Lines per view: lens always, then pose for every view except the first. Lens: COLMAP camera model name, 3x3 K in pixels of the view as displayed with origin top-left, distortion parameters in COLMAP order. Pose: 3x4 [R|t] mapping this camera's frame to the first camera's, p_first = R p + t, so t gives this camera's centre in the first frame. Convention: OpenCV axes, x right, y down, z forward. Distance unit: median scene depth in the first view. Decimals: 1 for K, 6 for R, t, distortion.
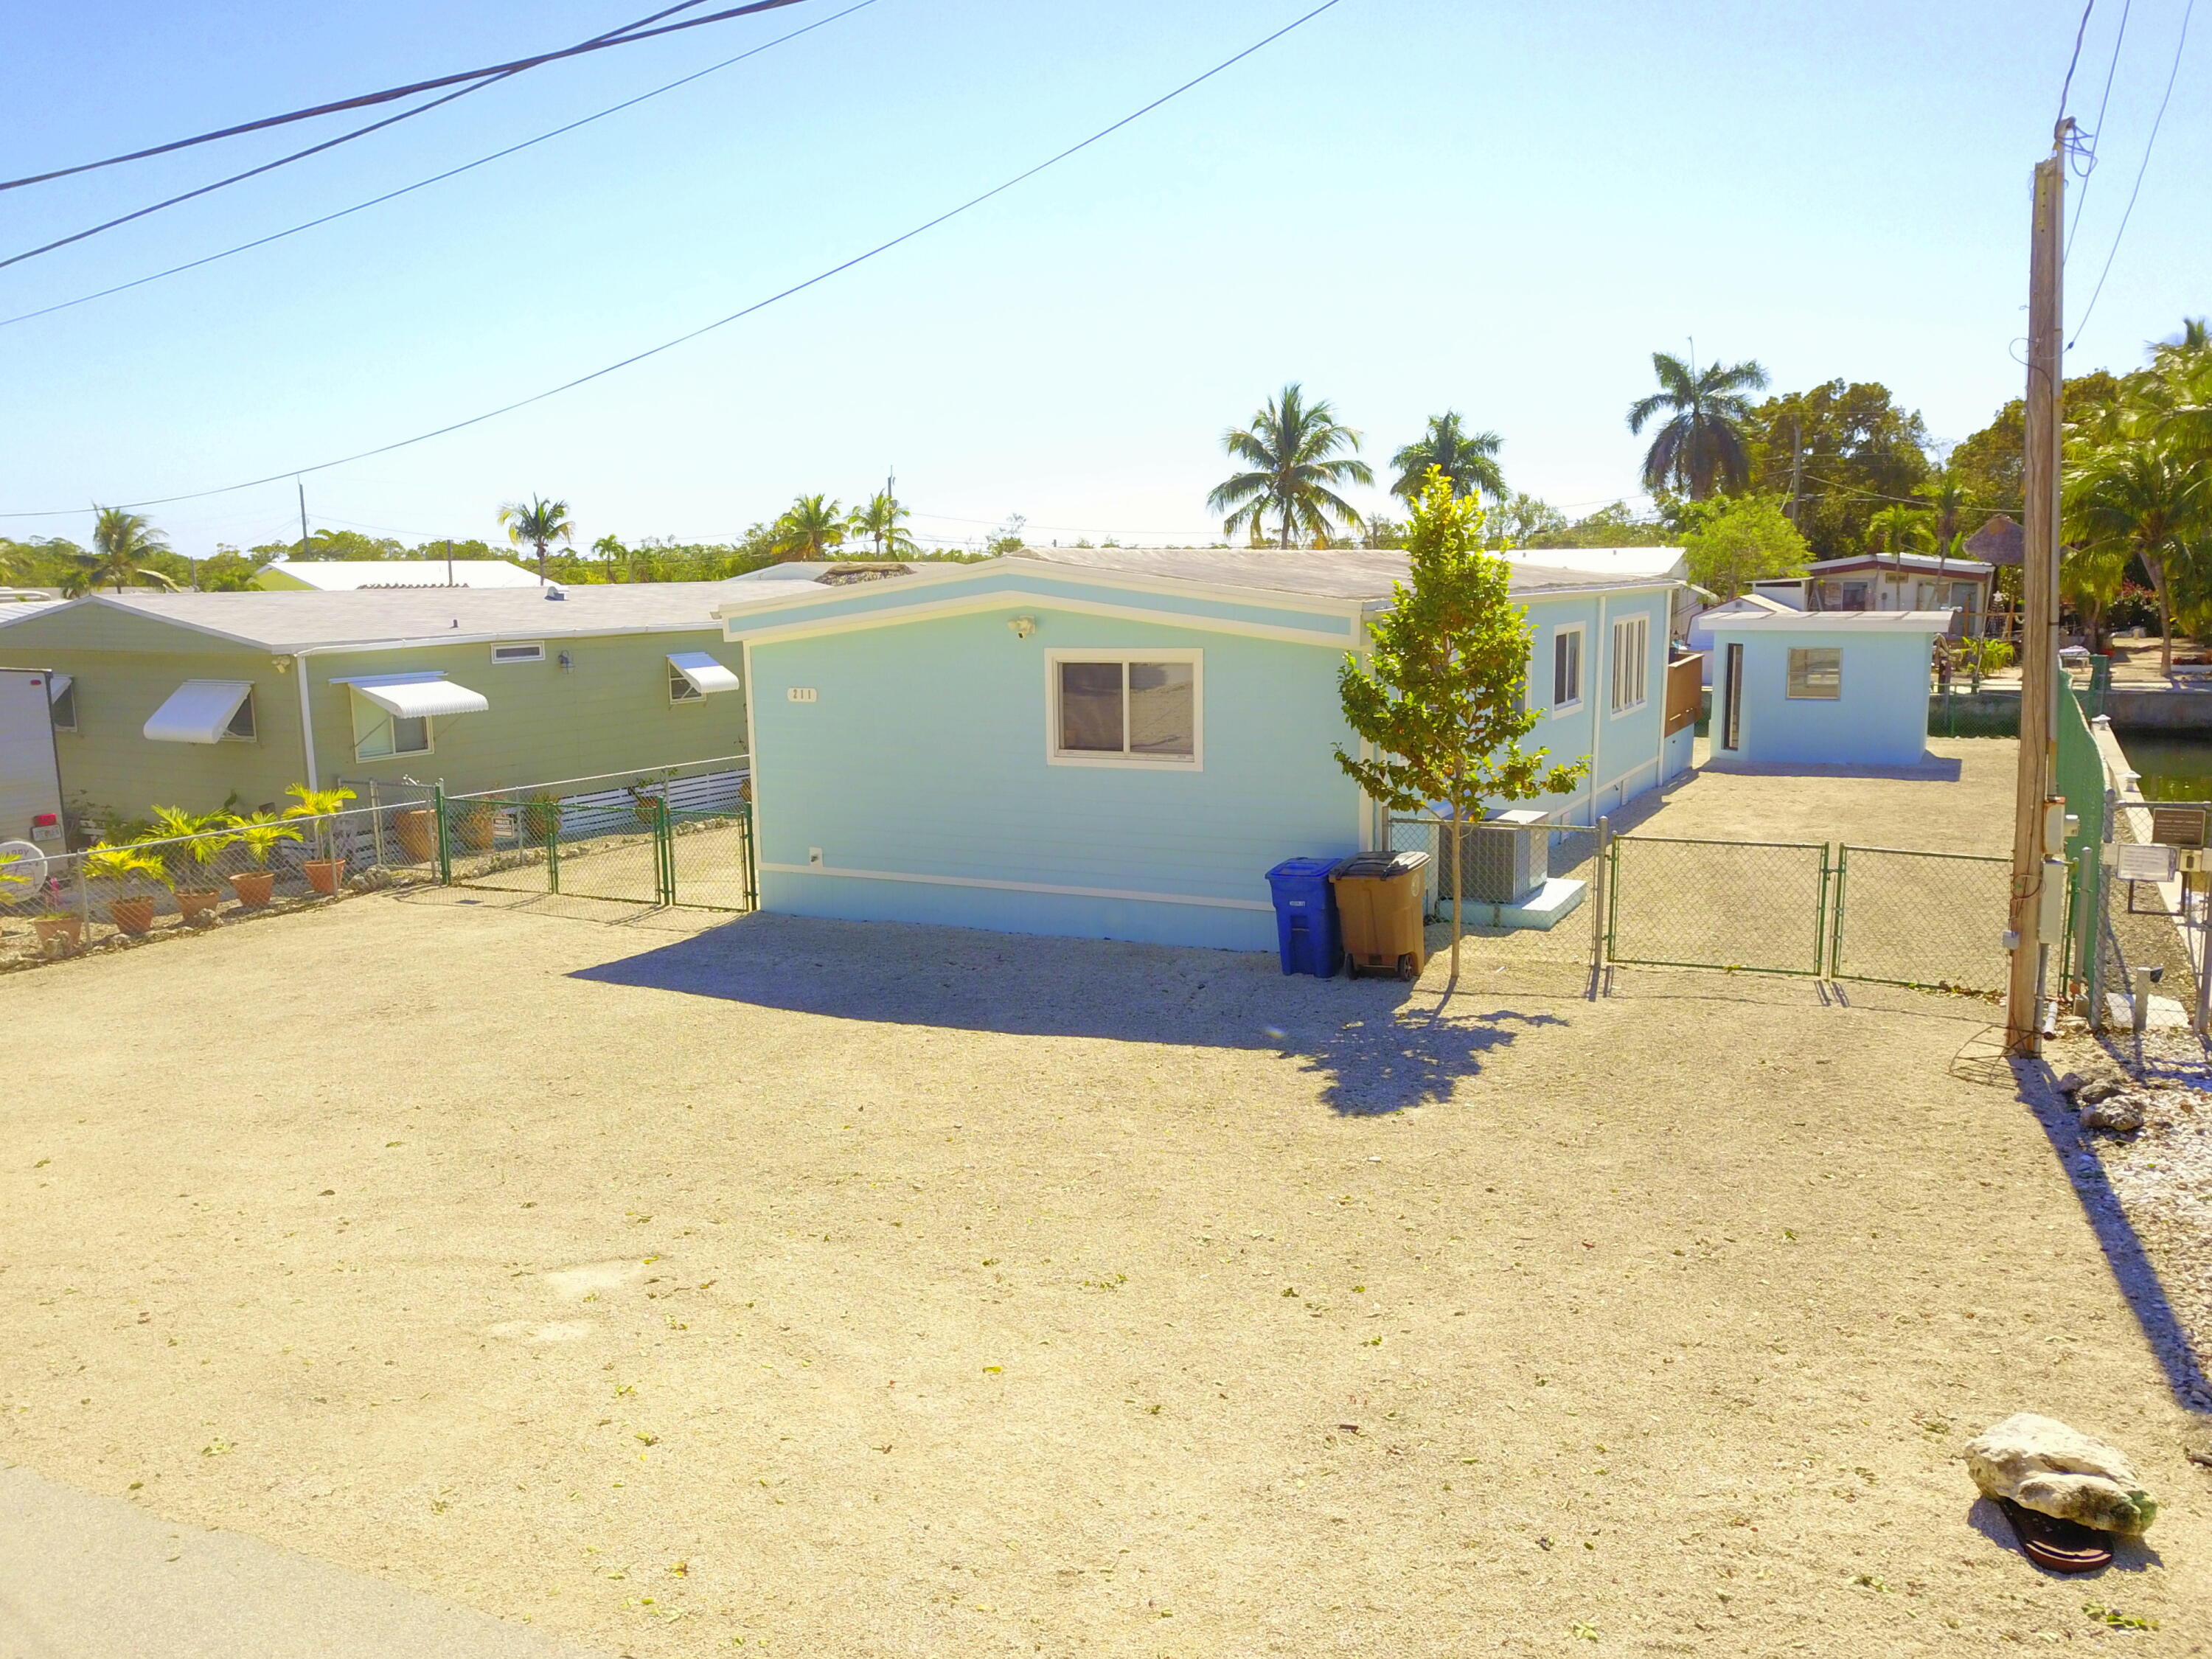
lens RADIAL K [[1695.4, 0, 1098.2], [0, 1695.4, 856.4], [0, 0, 1]] dist [0.034122, -0.046018]
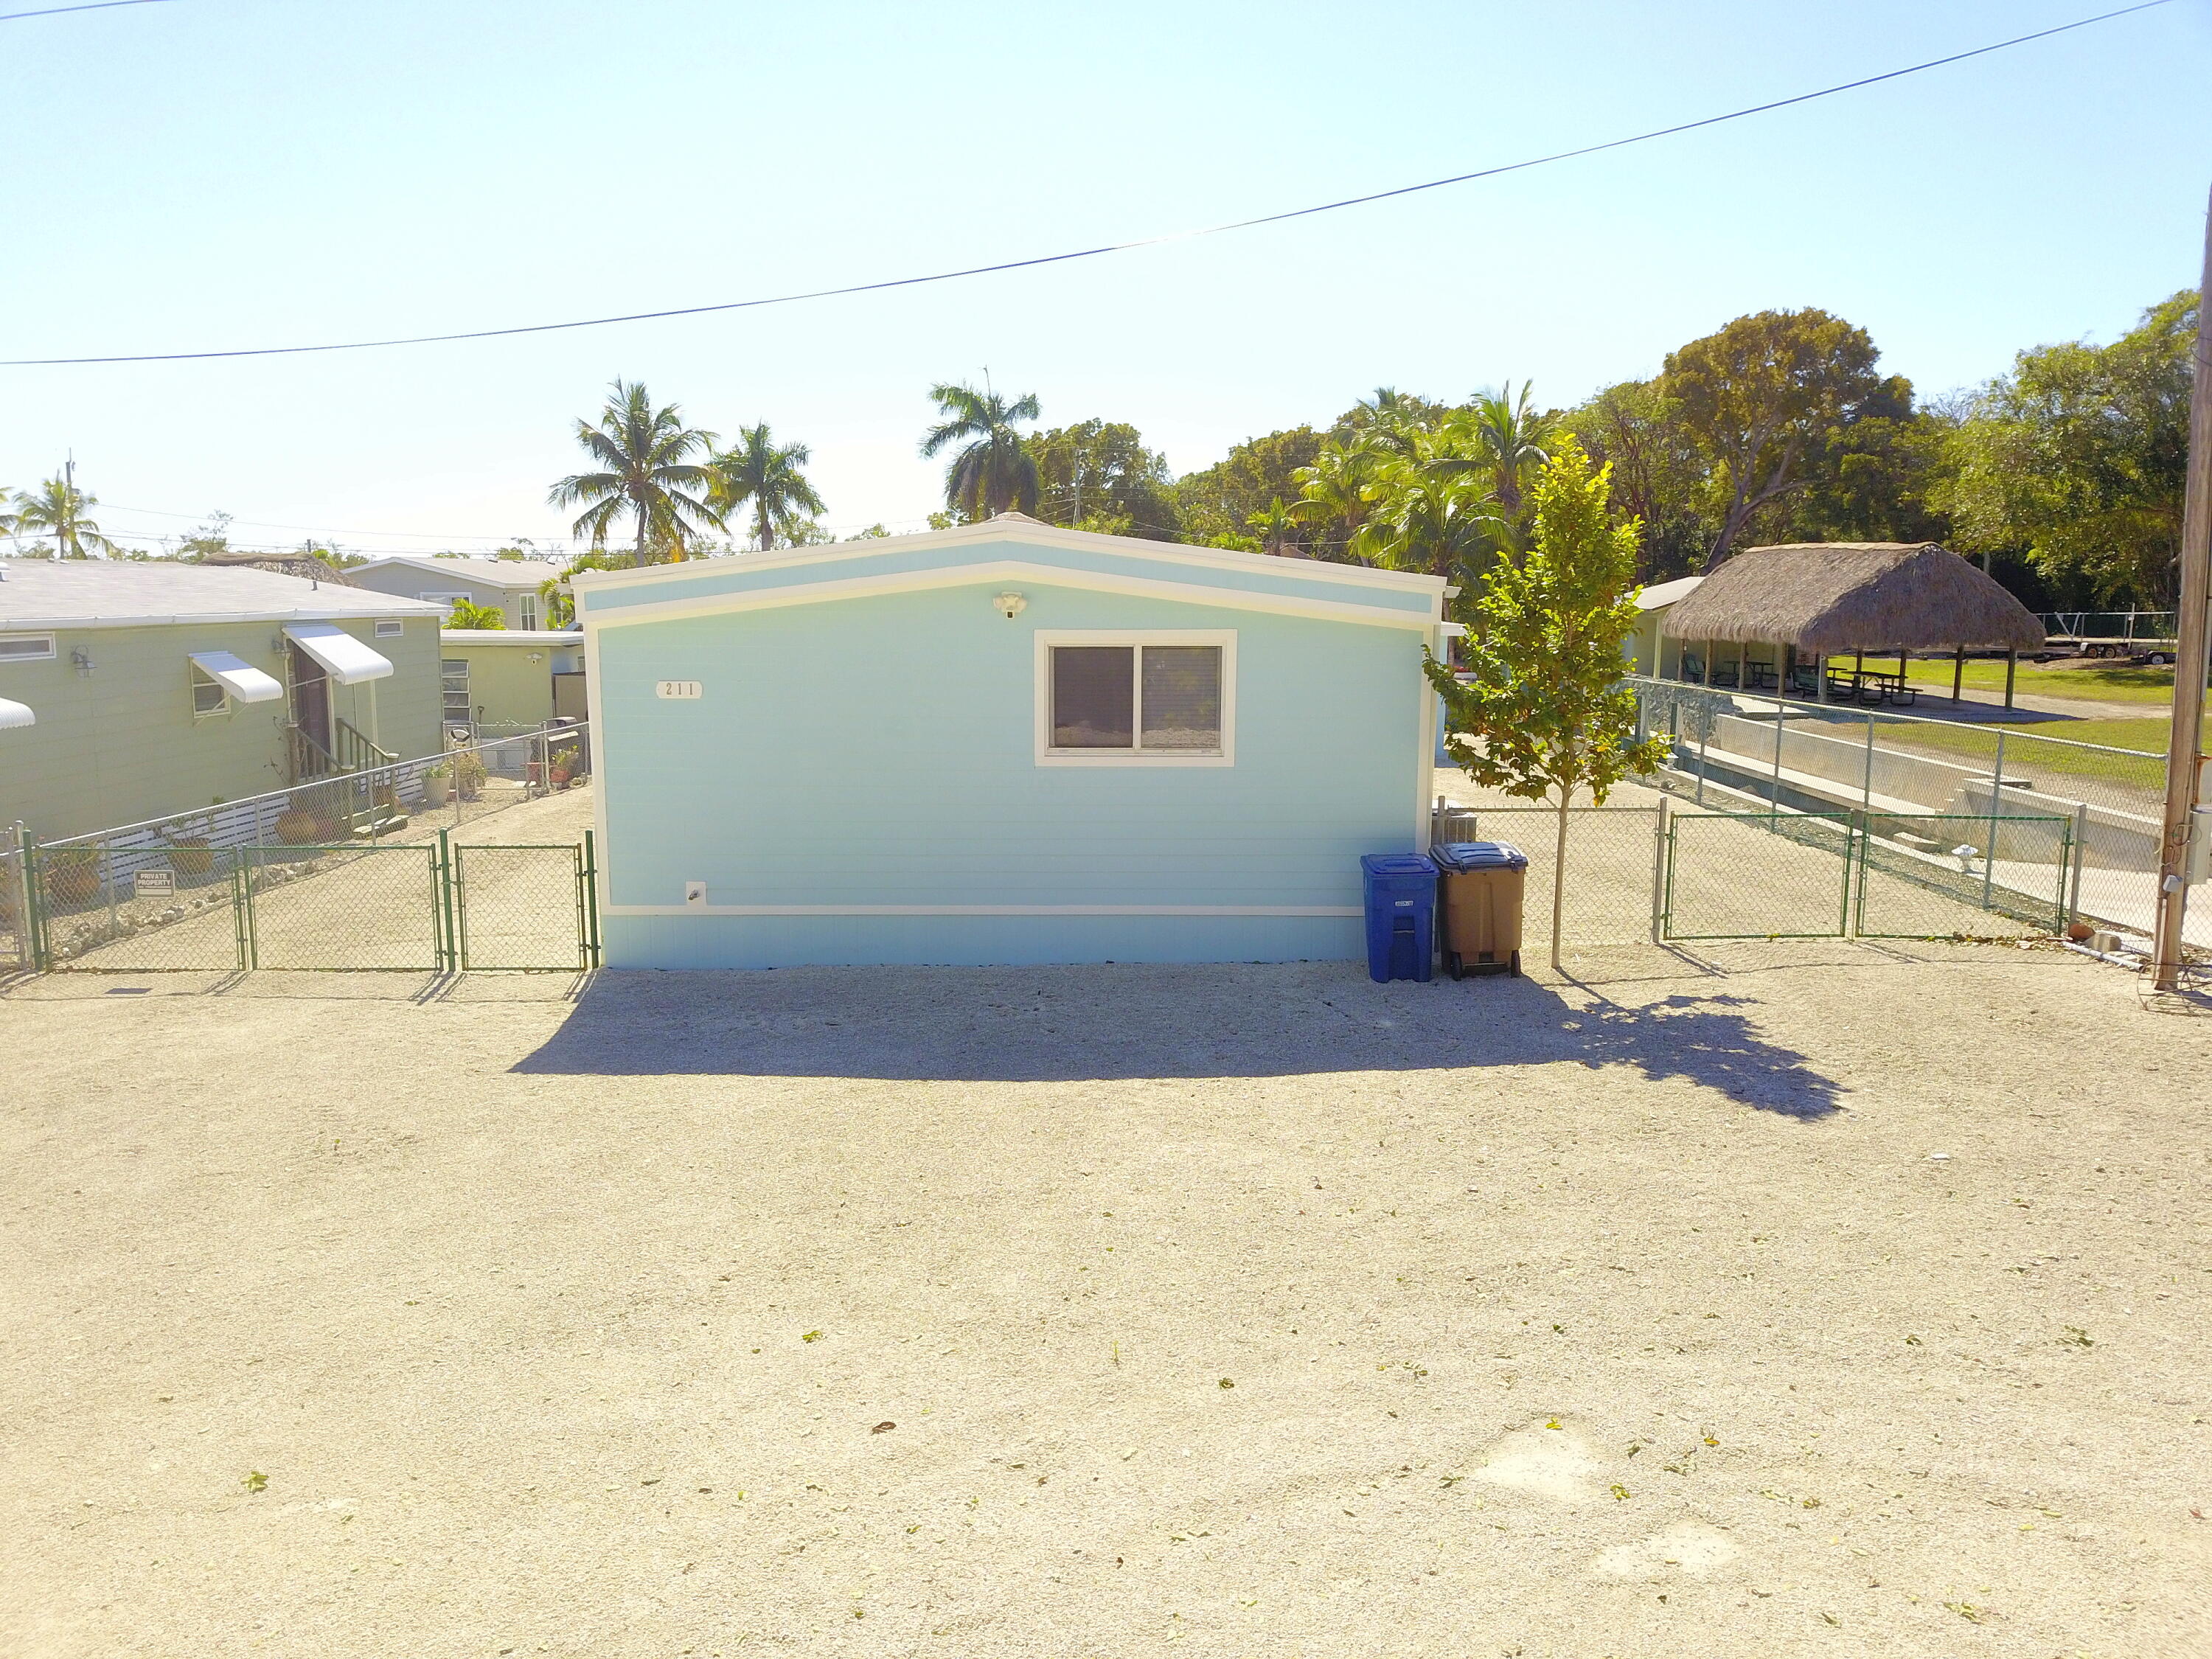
lens RADIAL K [[1680.8, 0, 1090.7], [0, 1680.8, 835.2], [0, 0, 1]] dist [0.008239, -0.006442]
pose [[0.888610, -0.048042, 0.456141, -0.407089], [0.058752, 0.998229, -0.009320, -0.009716], [-0.454885, 0.035081, 0.889859, 0.238778]]
